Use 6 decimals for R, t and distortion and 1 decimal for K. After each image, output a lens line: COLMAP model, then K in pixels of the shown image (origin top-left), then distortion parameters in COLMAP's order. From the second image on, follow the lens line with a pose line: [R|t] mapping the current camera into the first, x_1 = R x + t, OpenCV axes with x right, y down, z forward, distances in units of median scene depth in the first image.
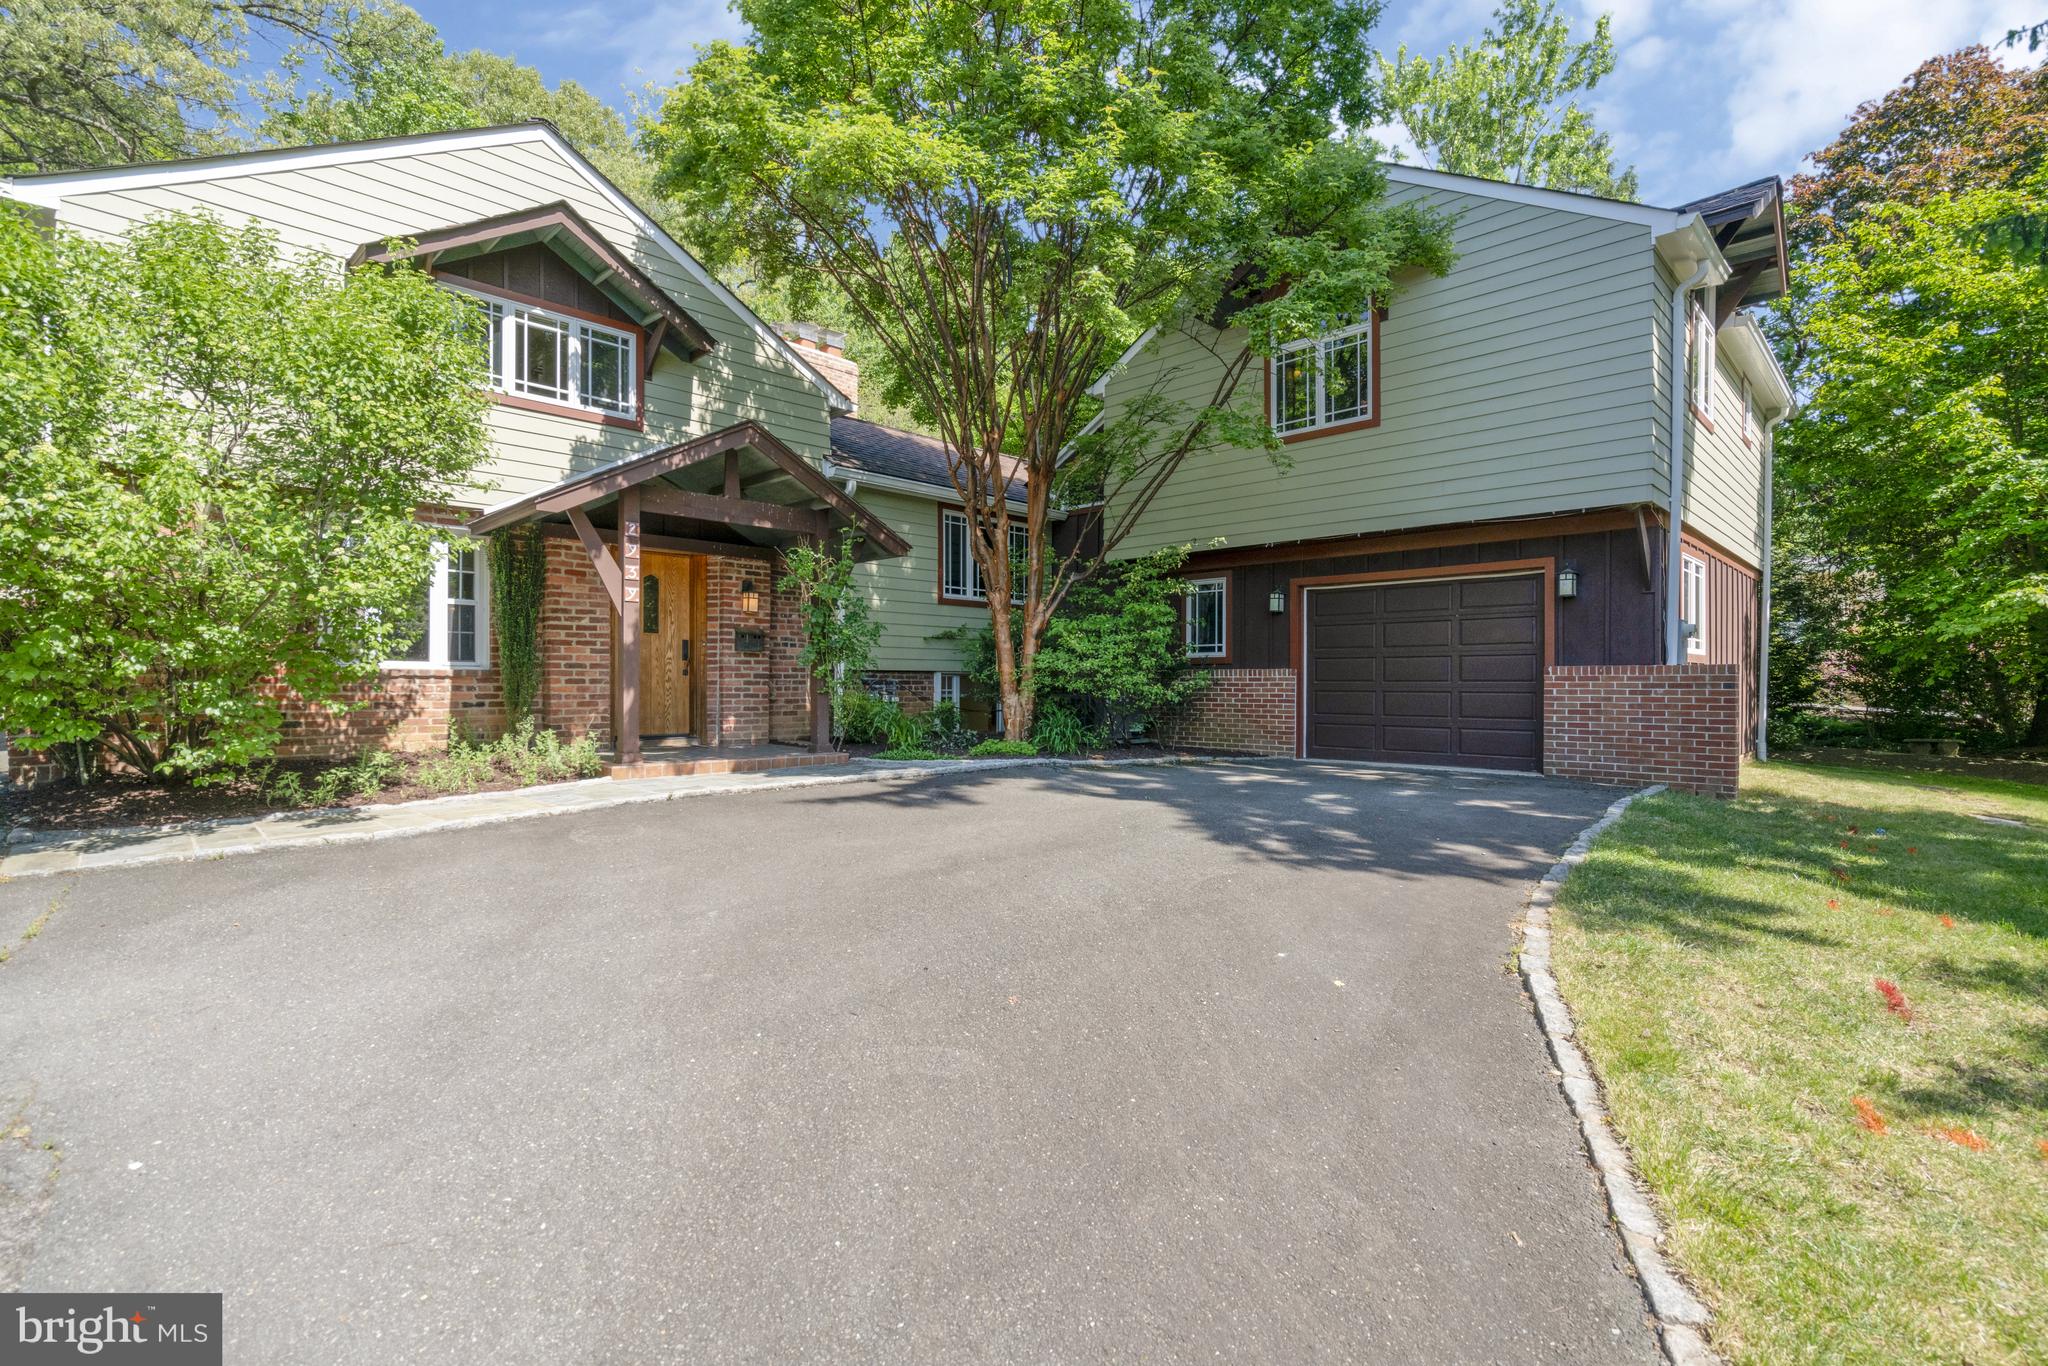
lens RADIAL K [[959.1, 0, 1014.9], [0, 959.1, 695.7], [0, 0, 1]] dist [-0.002400, -0.000334]
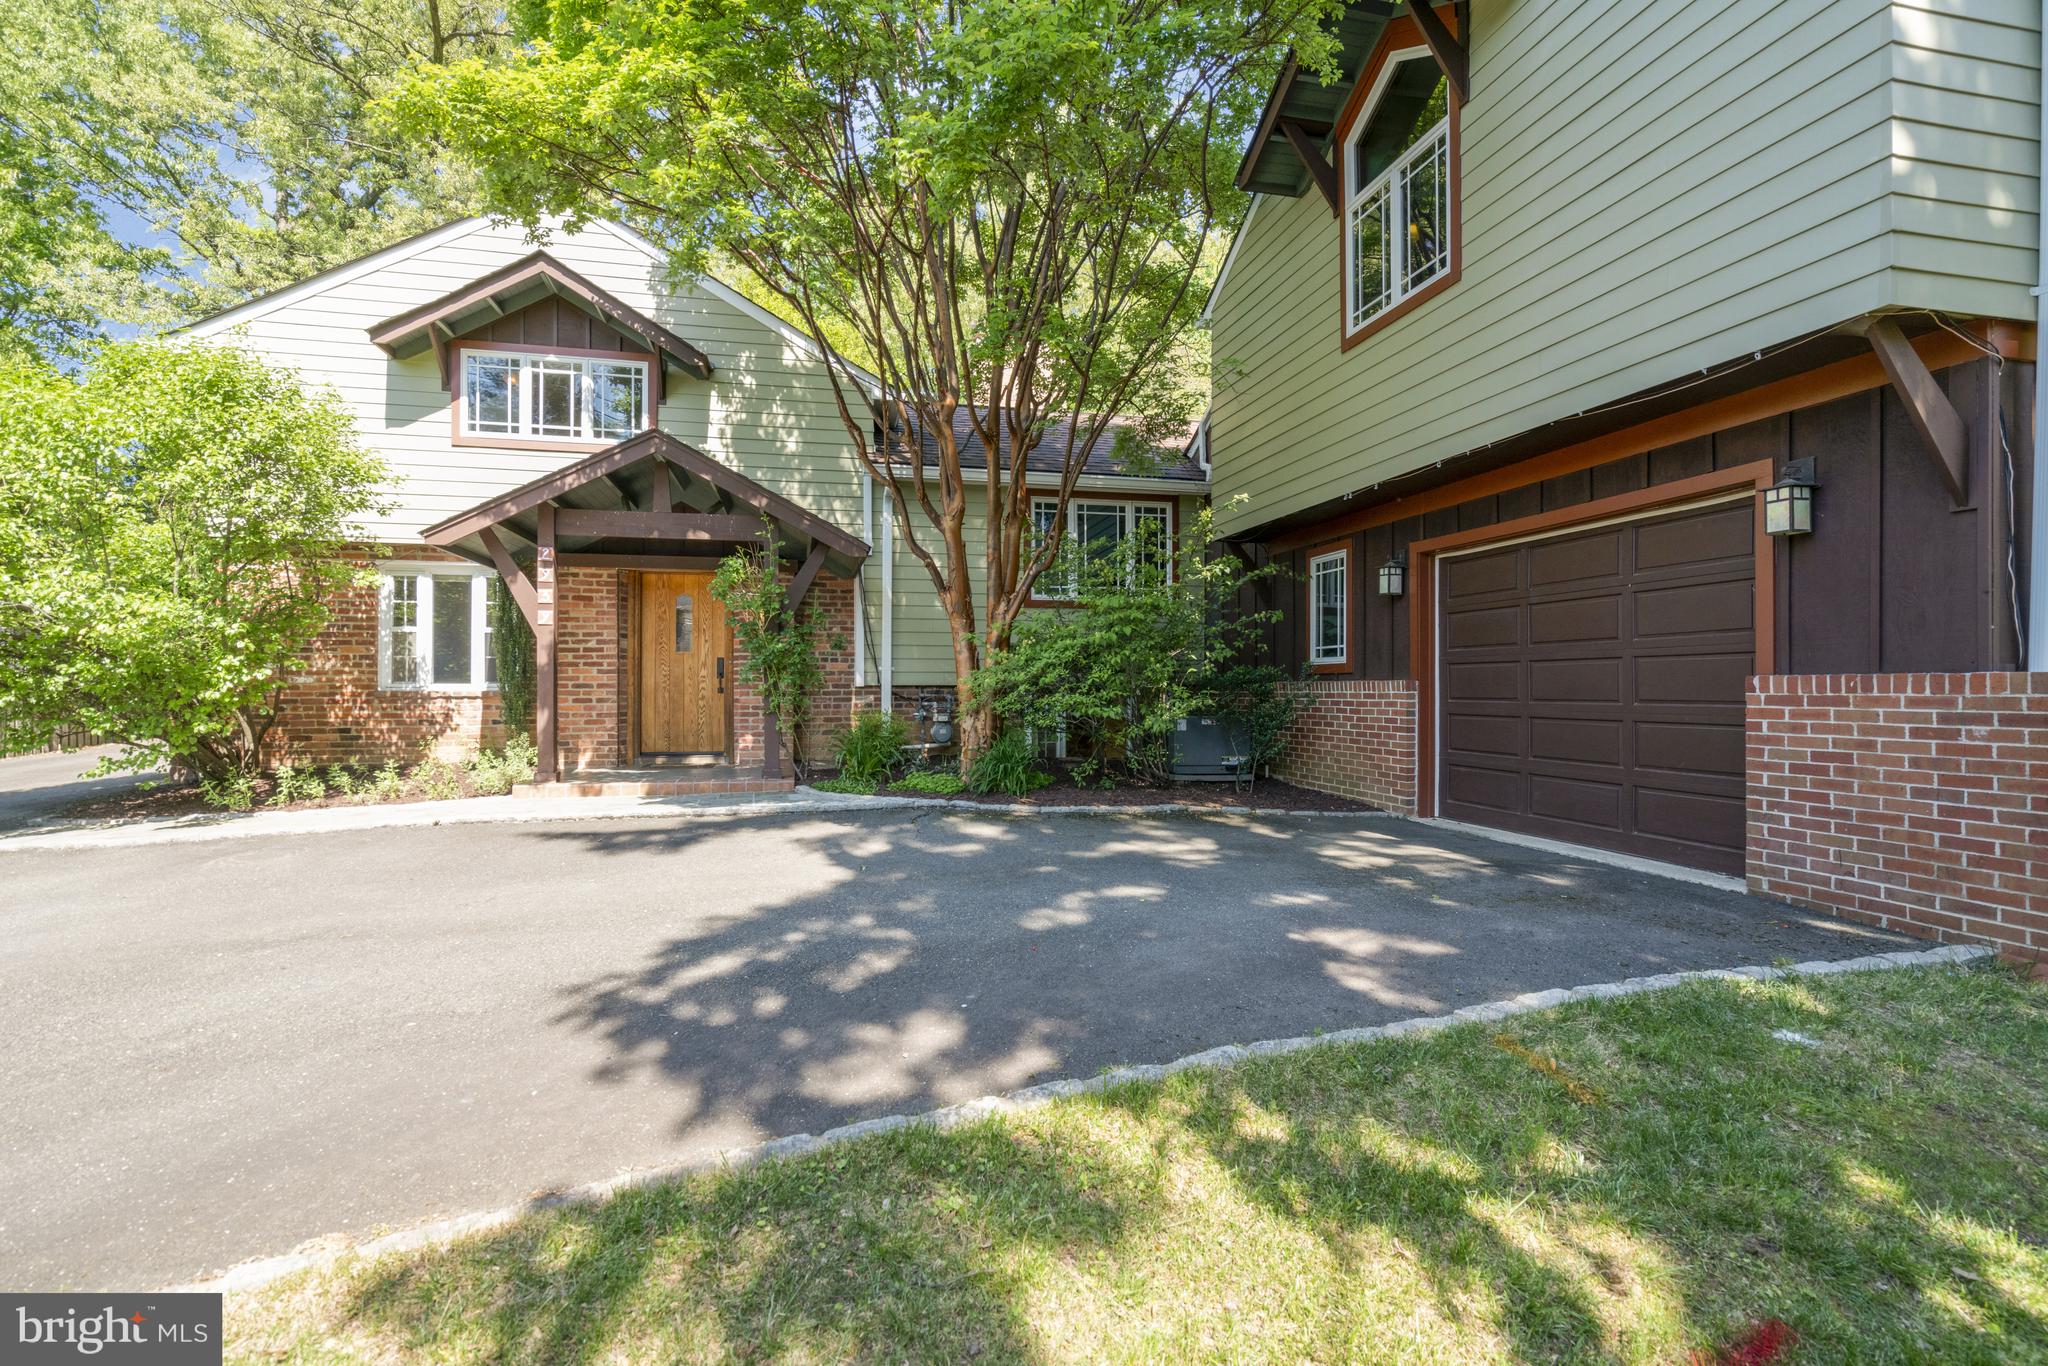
lens RADIAL K [[959.1, 0, 1014.9], [0, 959.1, 695.7], [0, 0, 1]] dist [-0.002400, -0.000334]
pose [[0.838244, 0.000257, -0.545295, 0.515266], [-0.003067, 0.999986, -0.004243, -0.017203], [0.545286, 0.005229, 0.838234, 0.371056]]
